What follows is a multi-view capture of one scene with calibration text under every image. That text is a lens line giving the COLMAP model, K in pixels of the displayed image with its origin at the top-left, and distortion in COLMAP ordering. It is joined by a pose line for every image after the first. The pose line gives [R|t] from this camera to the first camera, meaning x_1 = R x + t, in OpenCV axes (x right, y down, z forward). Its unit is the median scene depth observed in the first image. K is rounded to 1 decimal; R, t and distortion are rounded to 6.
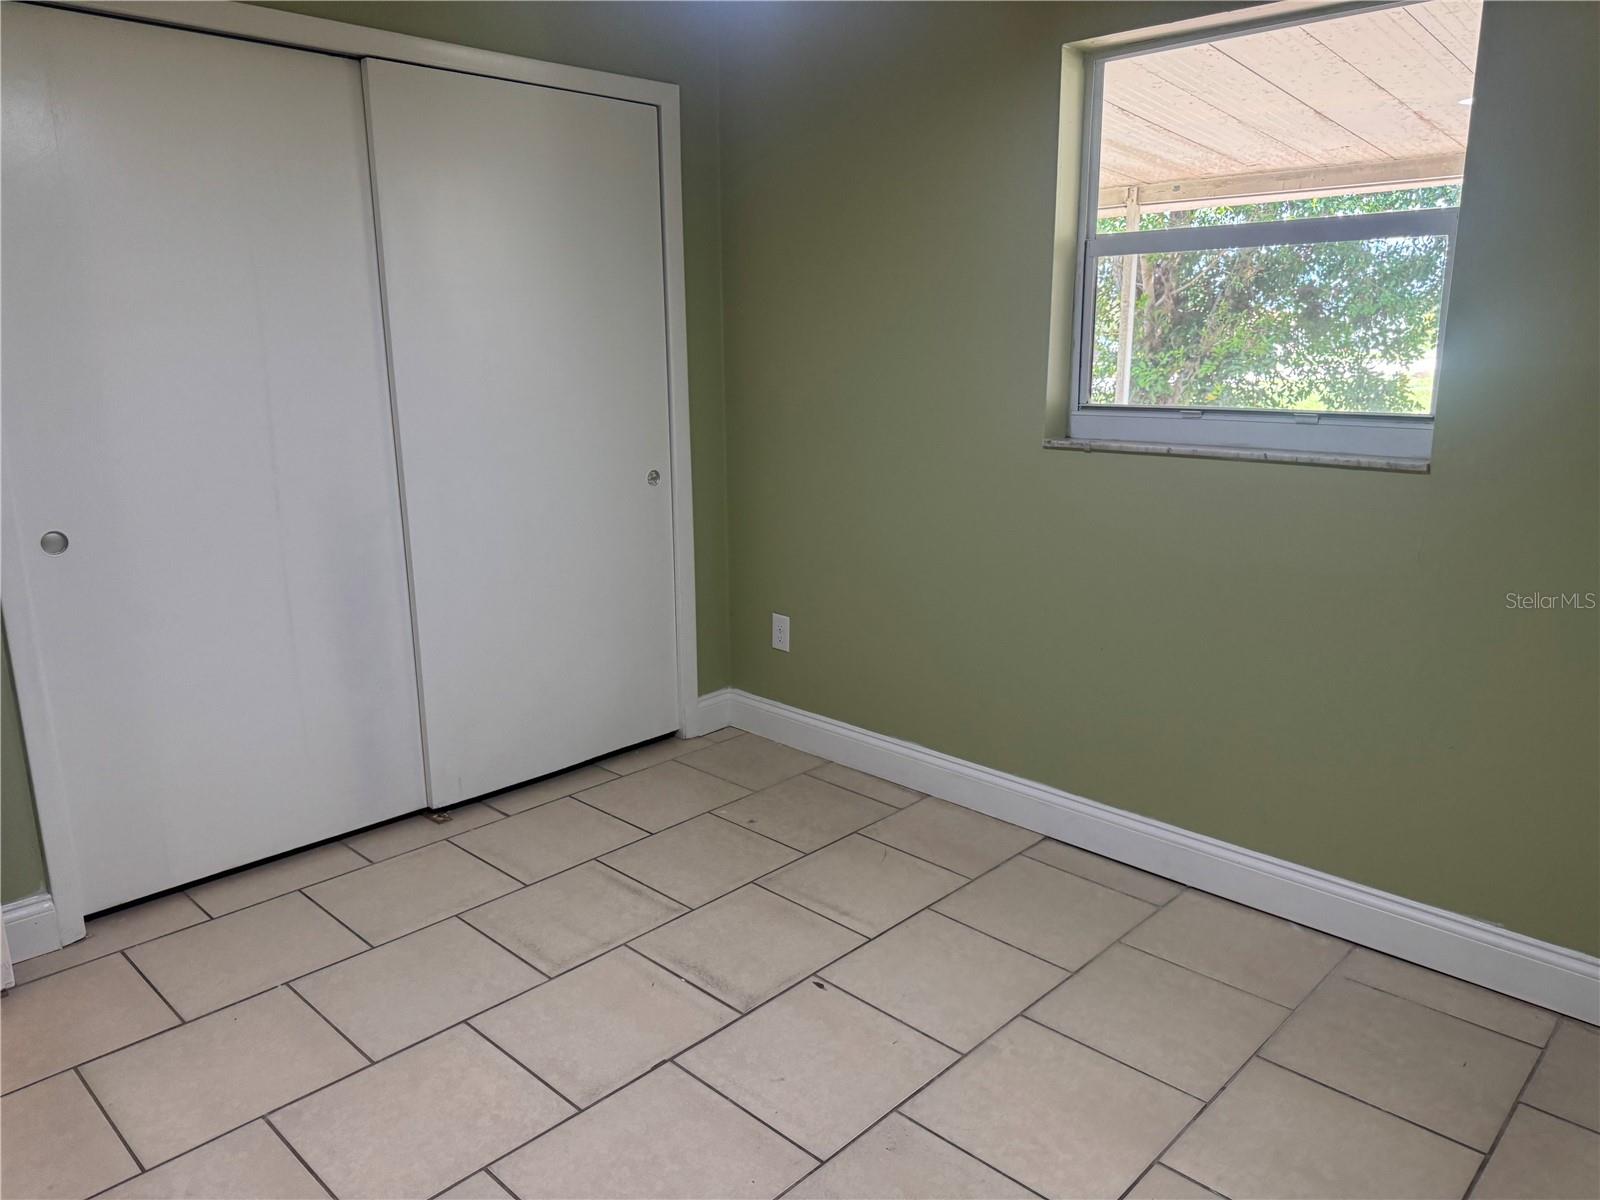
lens RADIAL K [[1135.6, 0, 796.8], [0, 1135.6, 605.3], [0, 0, 1]] dist [0.116078, -0.189874]
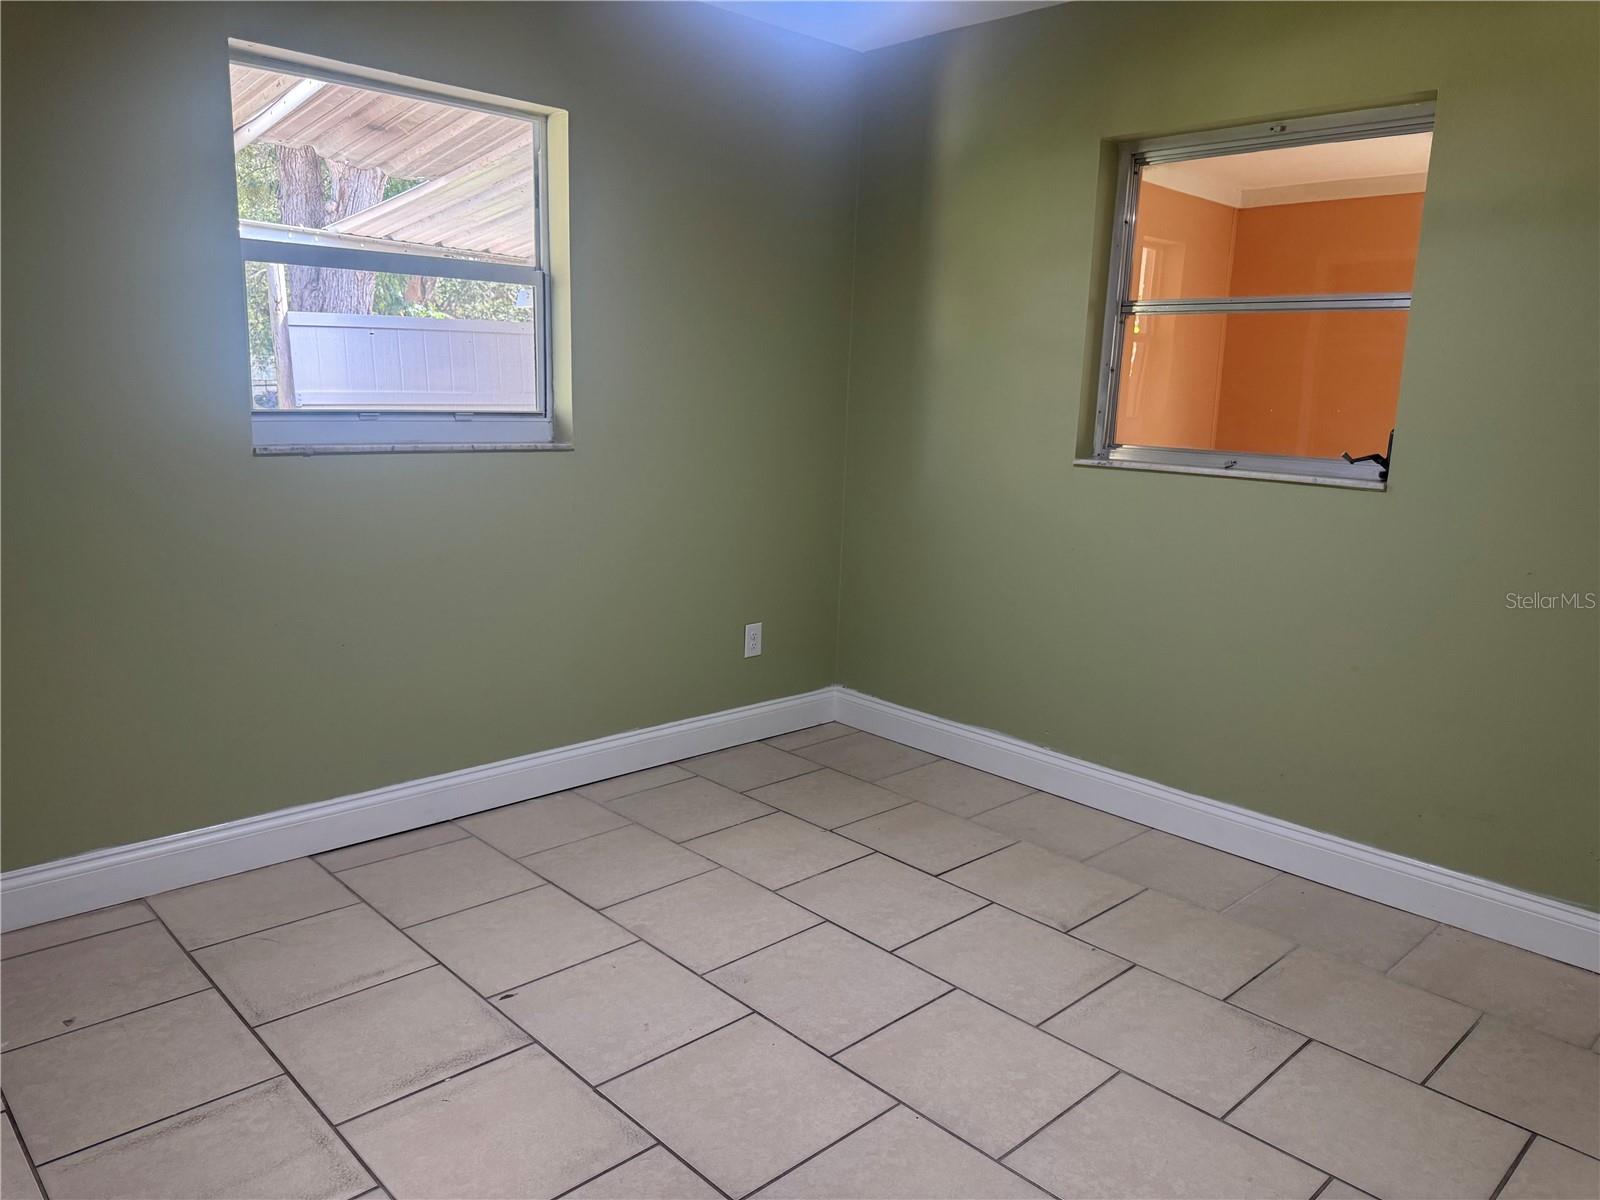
lens RADIAL K [[1135.6, 0, 796.8], [0, 1135.6, 605.3], [0, 0, 1]] dist [0.116078, -0.189874]
pose [[0.035523, -0.184350, 0.982219, -0.786733], [0.201887, 0.963899, 0.173610, -0.101490], [-0.978764, 0.192130, 0.071458, 0.557595]]
